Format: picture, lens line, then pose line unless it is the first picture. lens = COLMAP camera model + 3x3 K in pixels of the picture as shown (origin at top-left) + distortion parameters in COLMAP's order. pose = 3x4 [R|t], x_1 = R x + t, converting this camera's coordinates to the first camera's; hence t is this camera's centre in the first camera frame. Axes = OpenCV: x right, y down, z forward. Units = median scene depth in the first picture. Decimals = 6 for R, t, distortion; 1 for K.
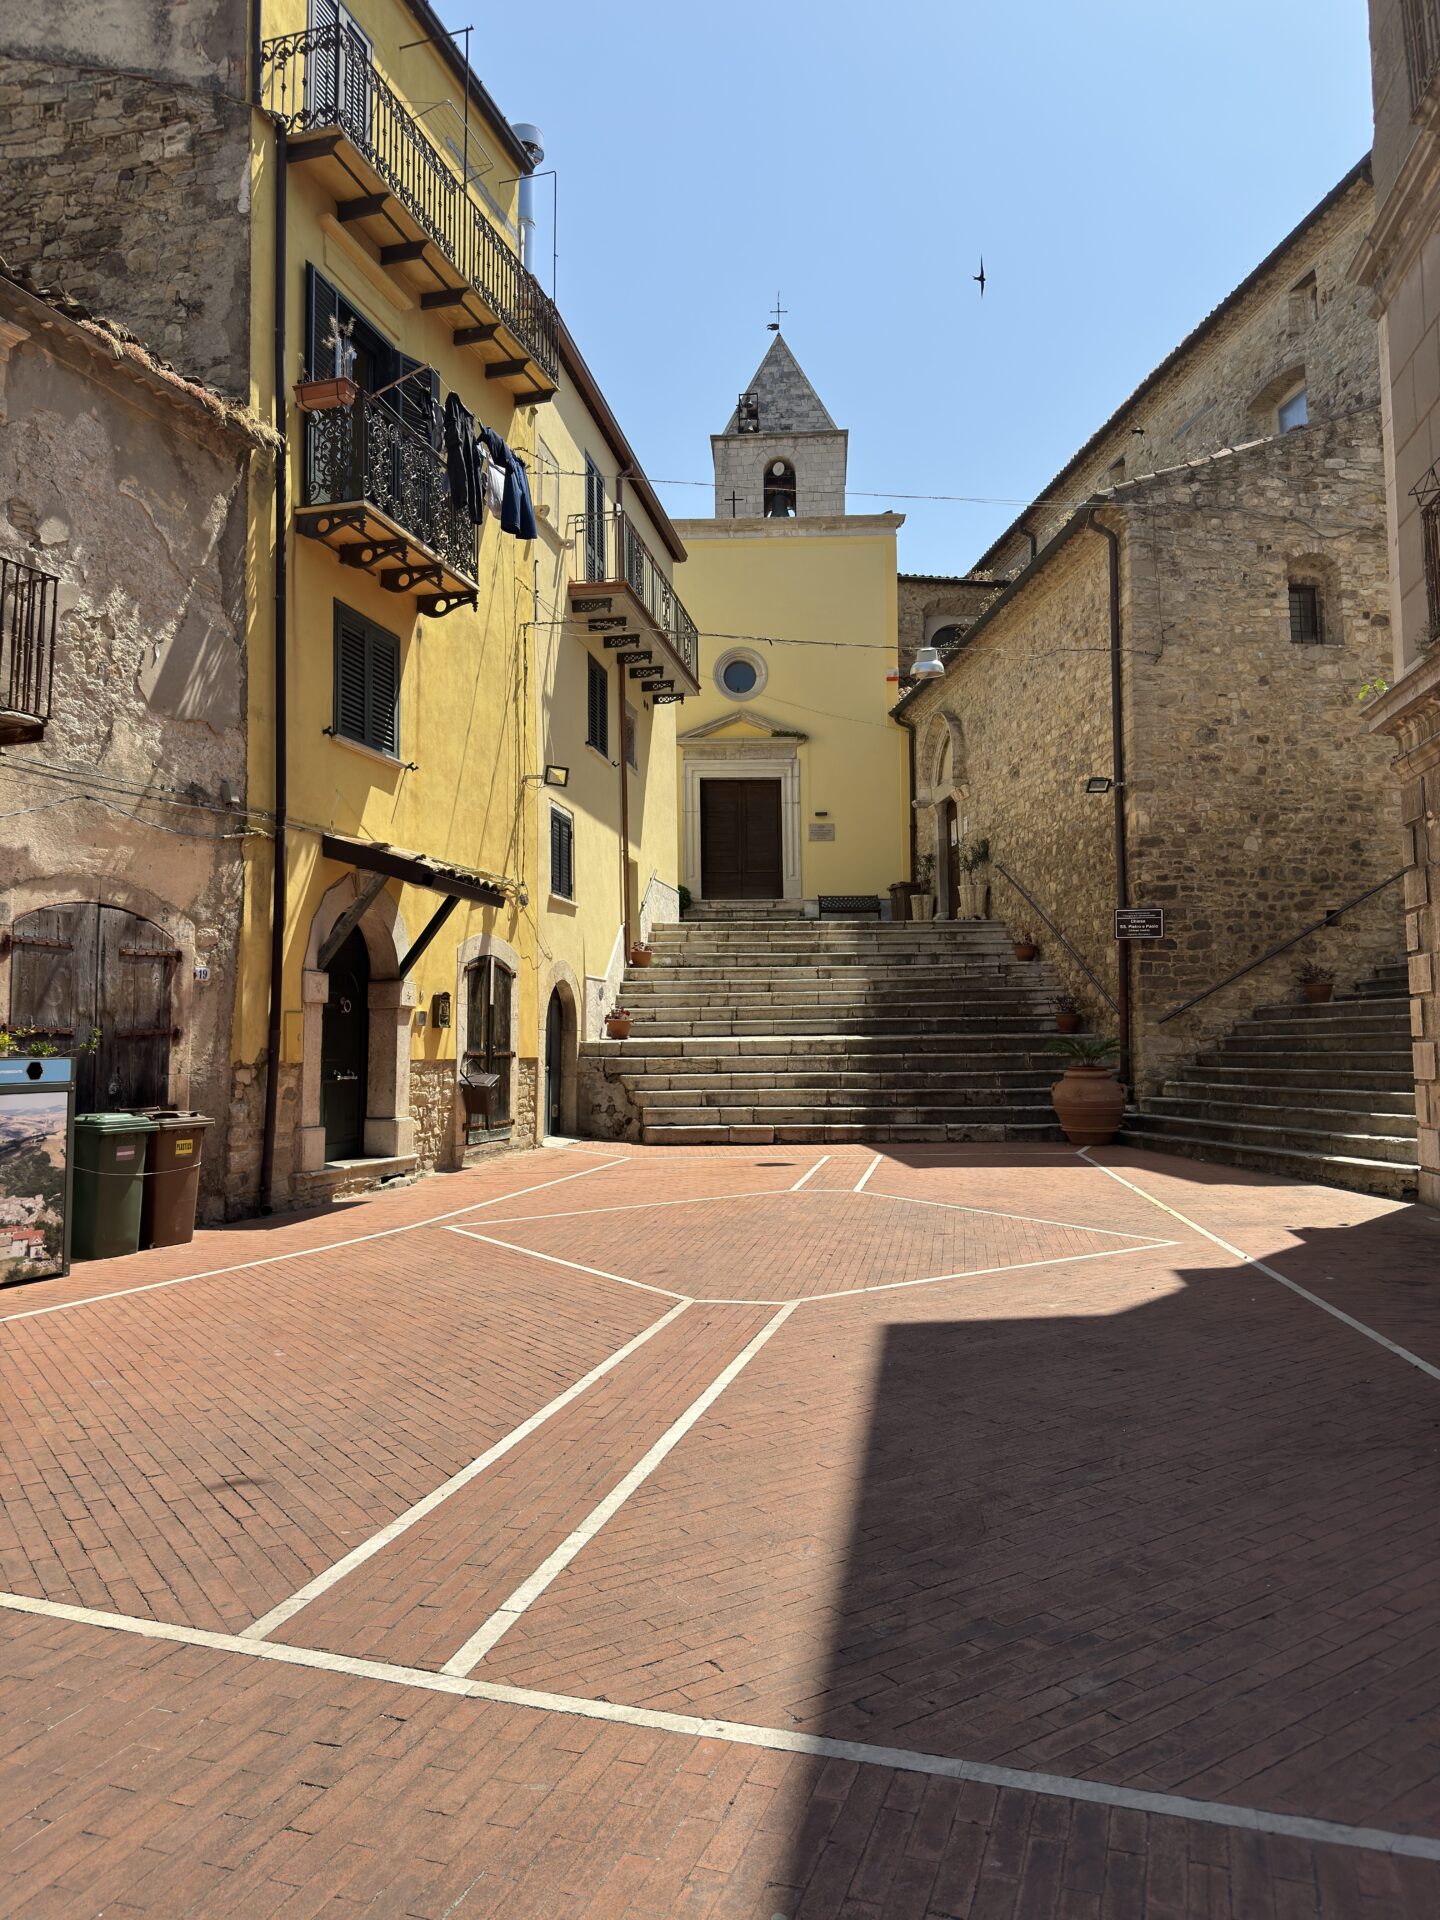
lens RADIAL K [[1329.0, 0, 720.0], [0, 1329.0, 960.0], [0, 0, 1]] dist [0.181021, -0.349325]
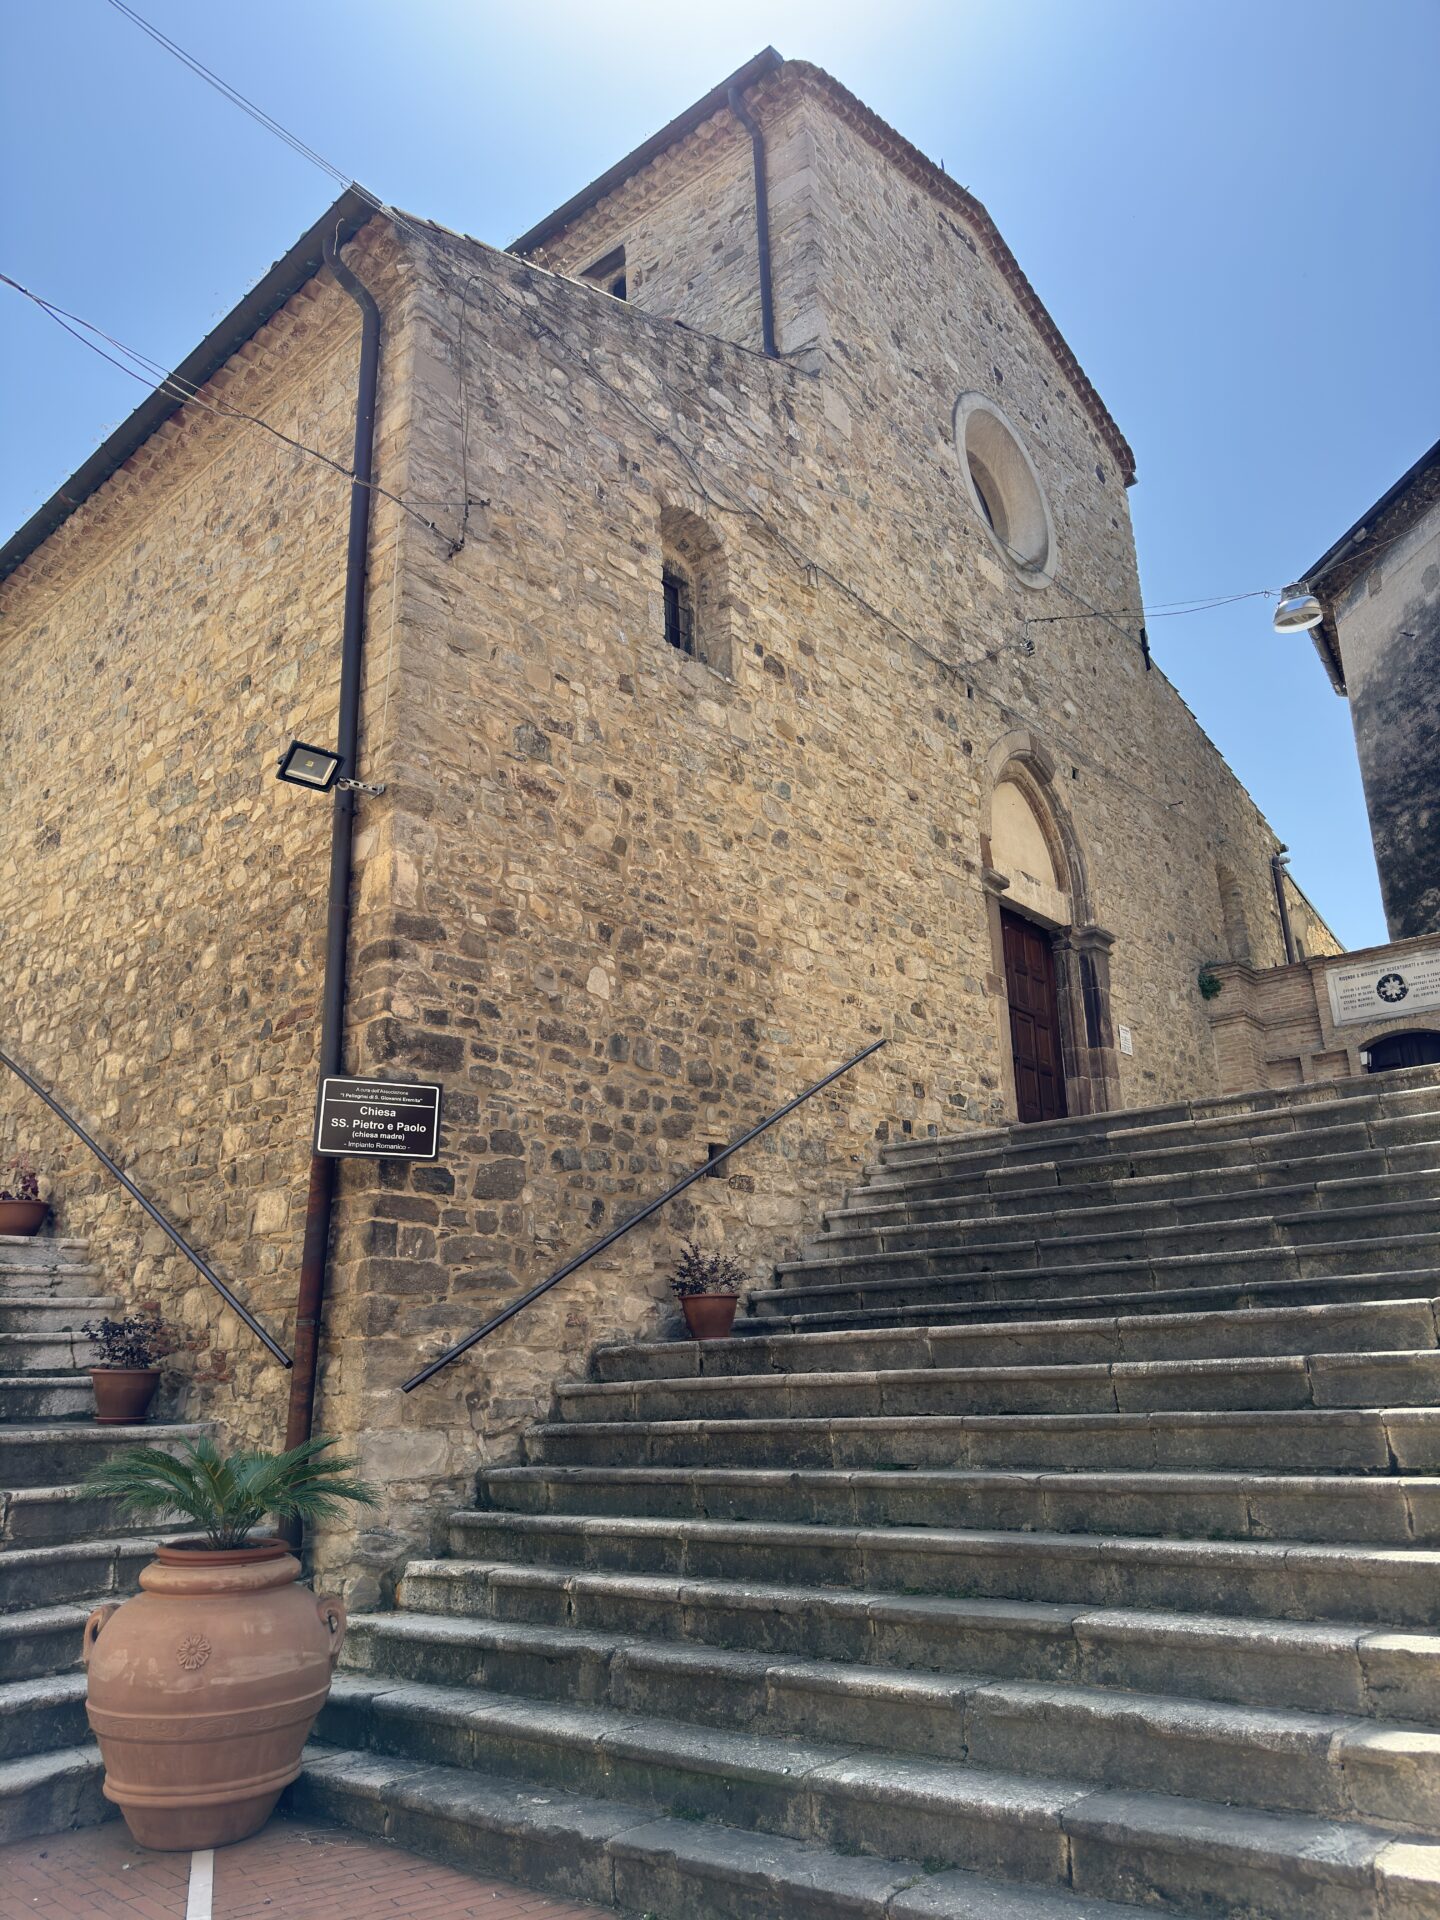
lens RADIAL K [[1329.0, 0, 720.0], [0, 1329.0, 960.0], [0, 0, 1]] dist [0.181021, -0.349325]
pose [[0.750489, 0.194867, 0.631501, 0.128893], [-0.025416, 0.963344, -0.267061, 0.029137], [-0.660394, 0.184376, 0.727932, 0.632030]]
